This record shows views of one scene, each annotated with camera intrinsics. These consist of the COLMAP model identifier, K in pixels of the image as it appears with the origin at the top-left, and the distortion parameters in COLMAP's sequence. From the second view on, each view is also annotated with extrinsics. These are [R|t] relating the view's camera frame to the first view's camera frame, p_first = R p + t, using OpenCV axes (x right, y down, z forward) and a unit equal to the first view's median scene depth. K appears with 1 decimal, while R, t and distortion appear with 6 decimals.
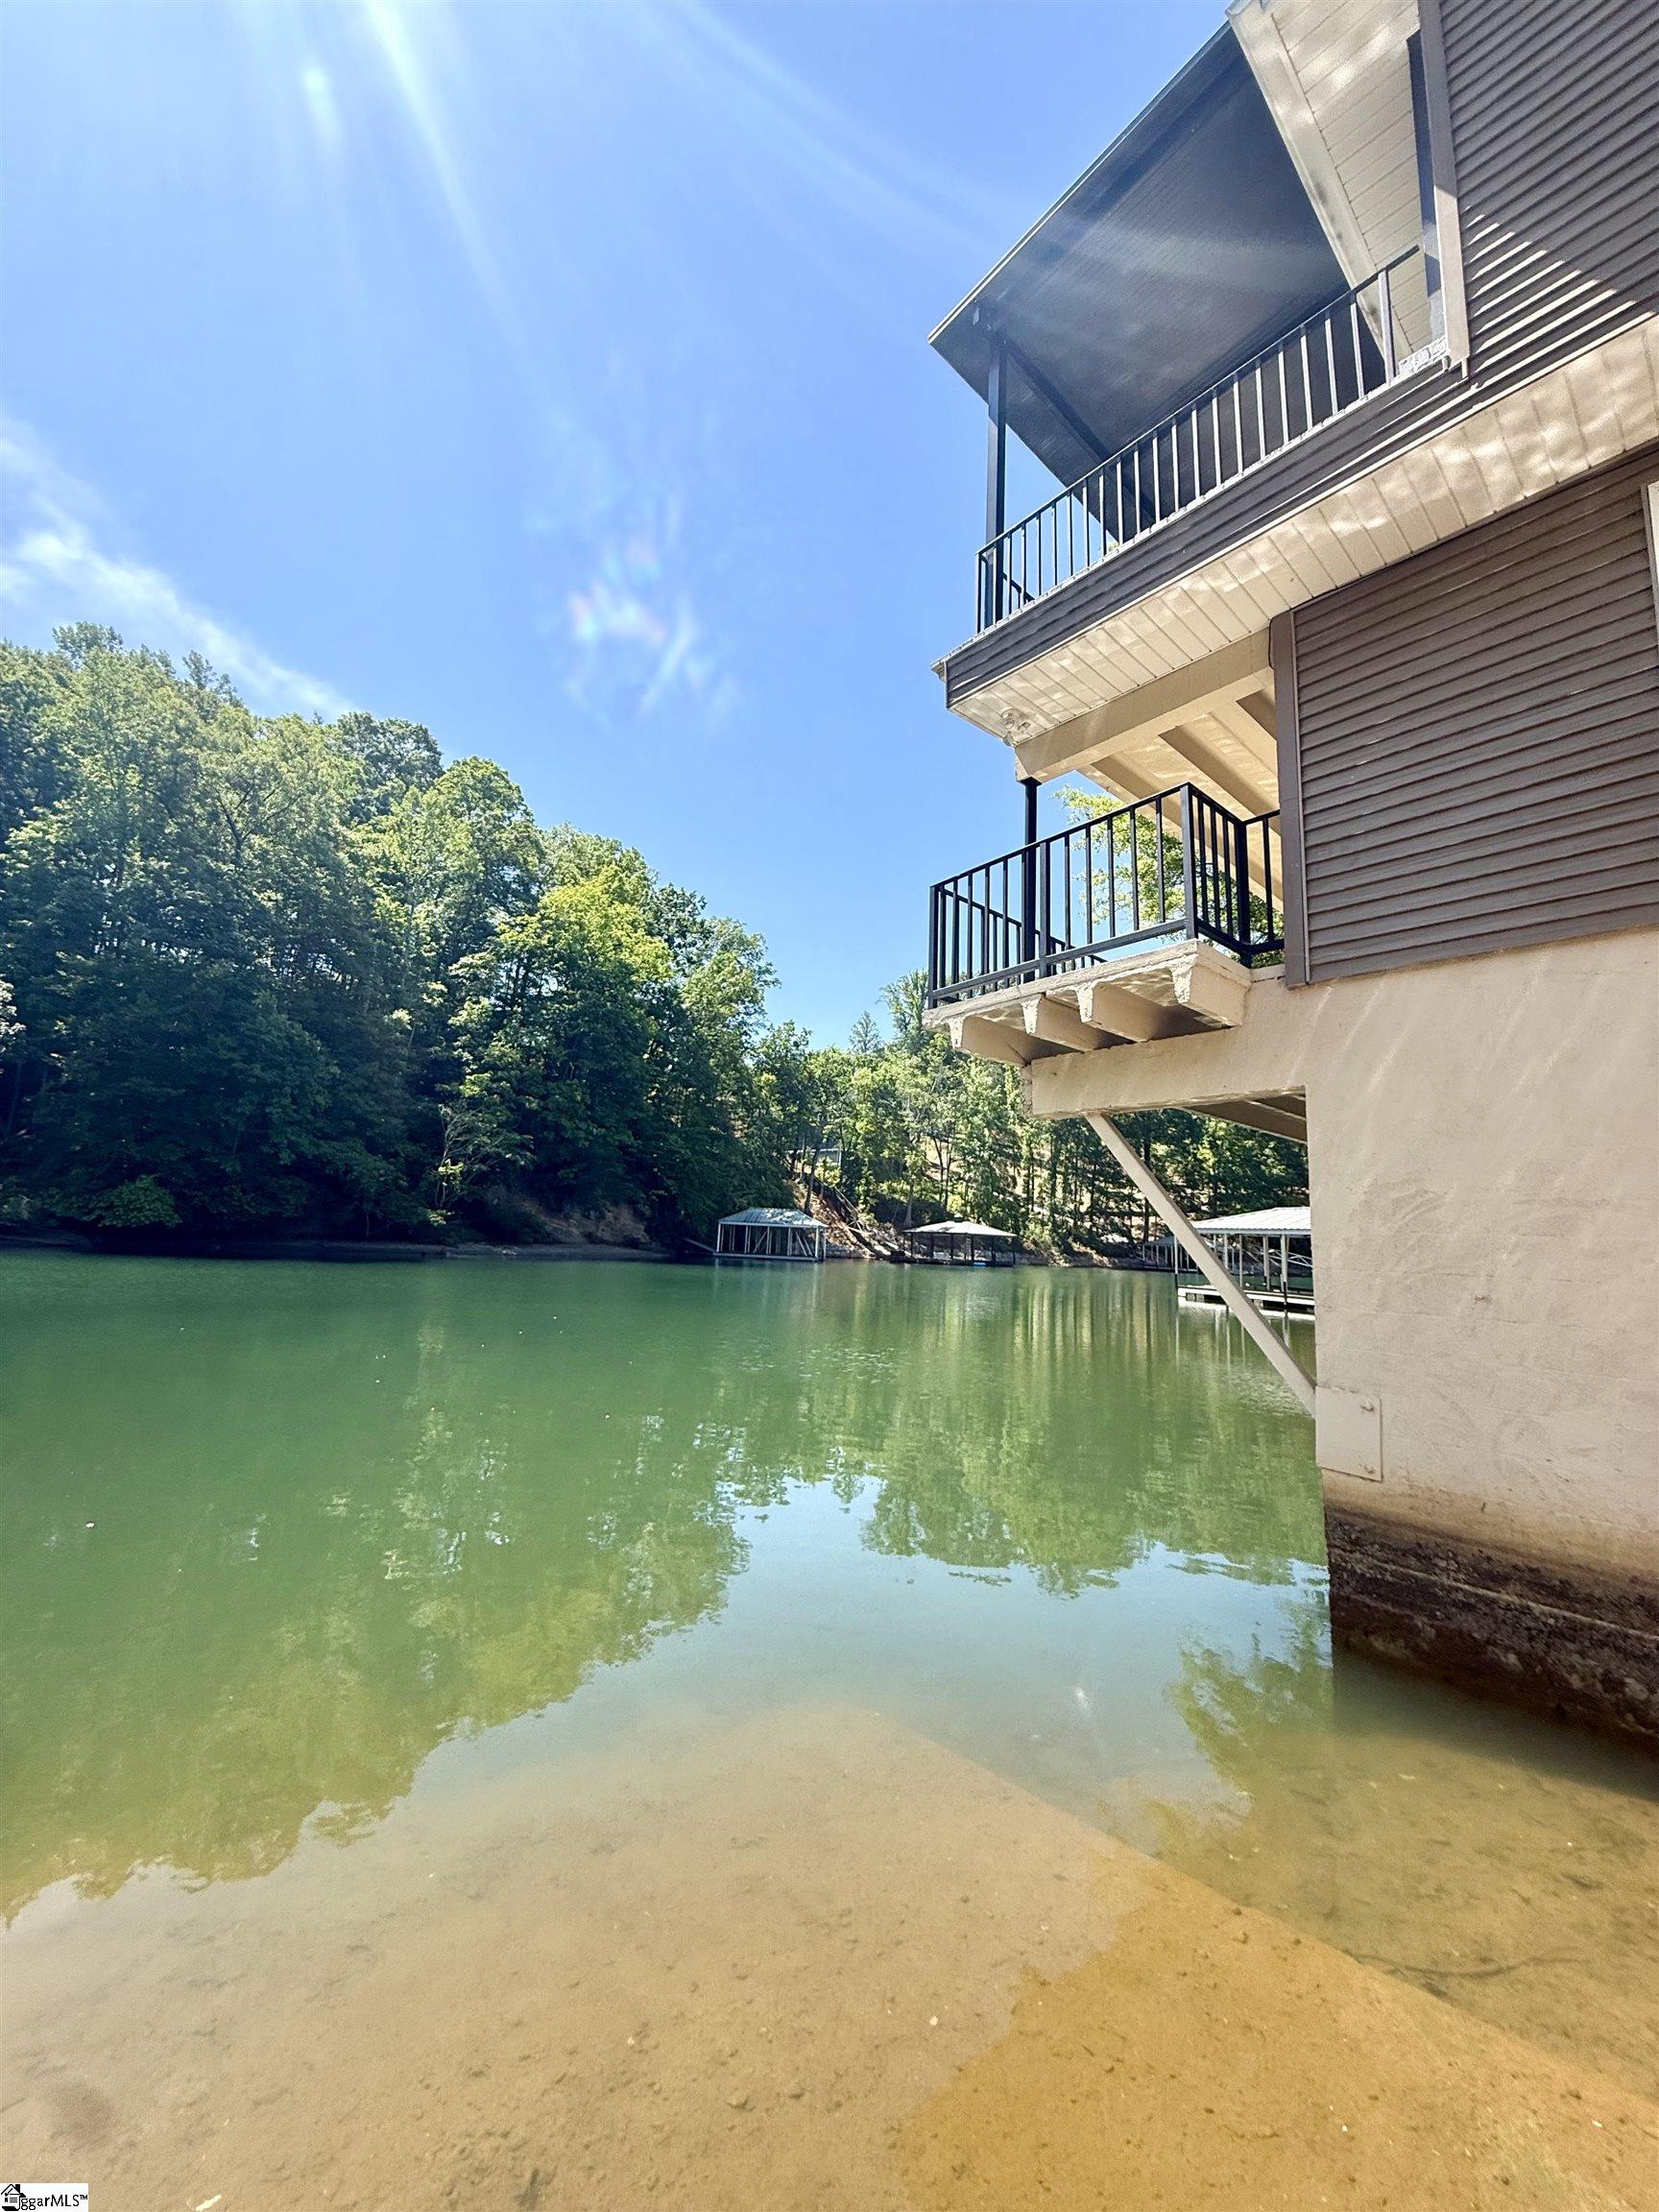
lens RADIAL K [[888.2, 0, 832.9], [0, 888.2, 1094.4], [0, 0, 1]] dist [-0.001228, -0.000236]
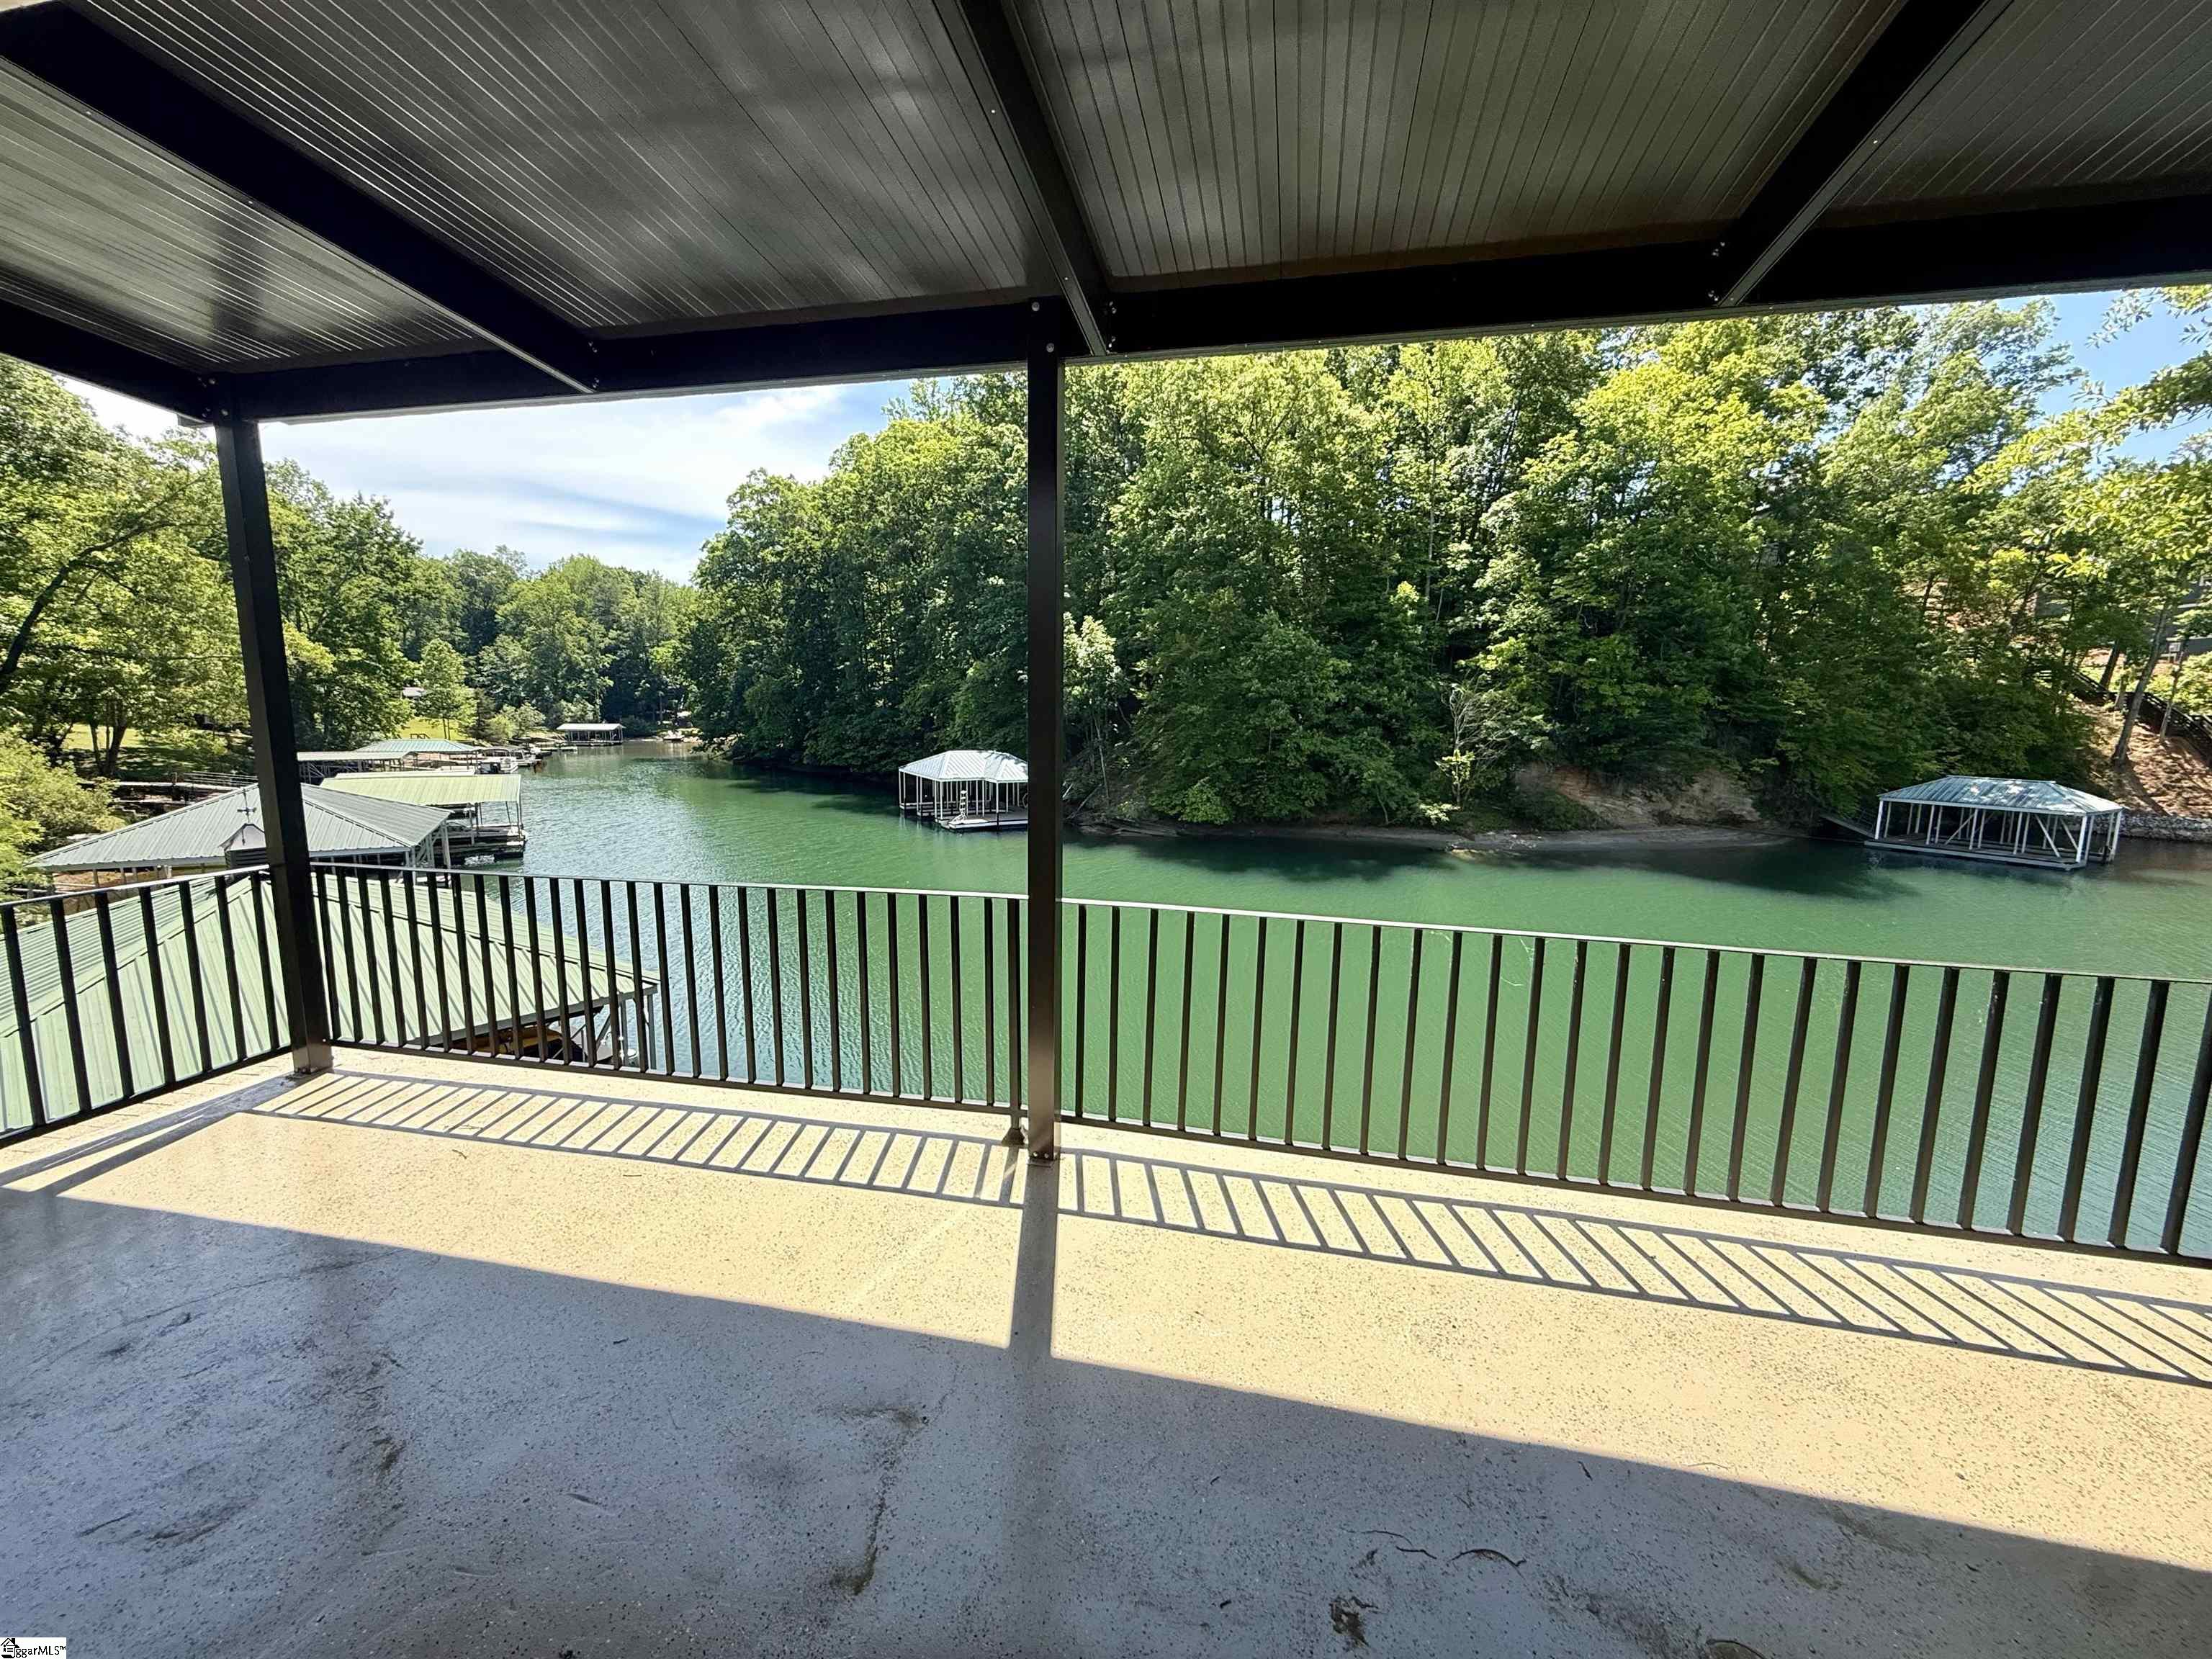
lens RADIAL K [[888.2, 0, 1098.7], [0, 888.2, 821.6], [0, 0, 1]] dist [-0.001228, -0.000236]
pose [[0.571526, 0.066942, -0.817849, 0.101468], [0.149908, 0.971377, 0.184266, -0.064433], [0.806775, -0.227915, 0.545132, 0.119479]]
